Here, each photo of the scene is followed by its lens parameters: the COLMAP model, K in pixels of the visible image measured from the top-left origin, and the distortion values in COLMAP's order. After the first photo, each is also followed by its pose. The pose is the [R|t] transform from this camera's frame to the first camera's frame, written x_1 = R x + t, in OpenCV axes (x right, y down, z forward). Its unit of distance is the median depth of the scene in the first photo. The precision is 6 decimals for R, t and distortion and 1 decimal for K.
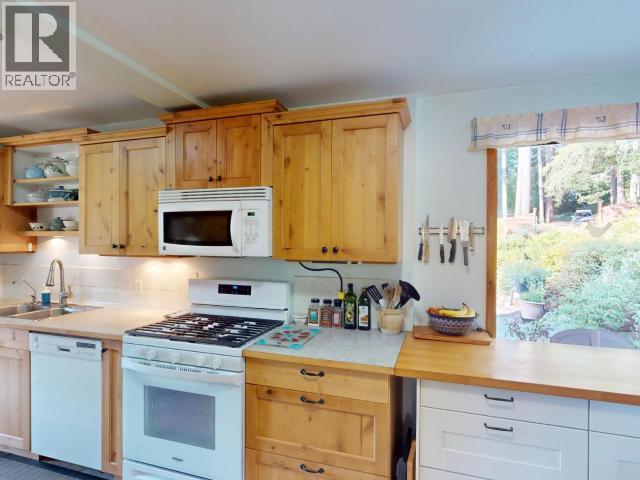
lens RADIAL K [[357.4, 0, 320.0], [0, 357.4, 240.0], [0, 0, 1]] dist [-0.001810, -0.001442]
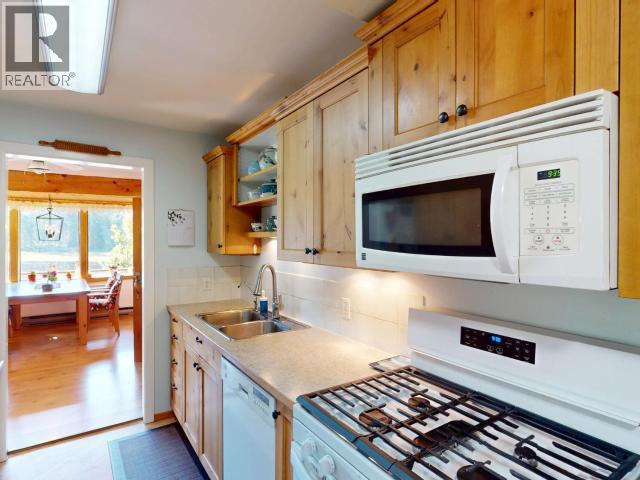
lens RADIAL K [[357.4, 0, 320.0], [0, 357.4, 240.0], [0, 0, 1]] dist [-0.001810, -0.001442]
pose [[0.792366, -0.002254, -0.610041, -0.131736], [0.000213, 0.999994, -0.003418, -0.001607], [0.610045, 0.002578, 0.792362, 0.471241]]
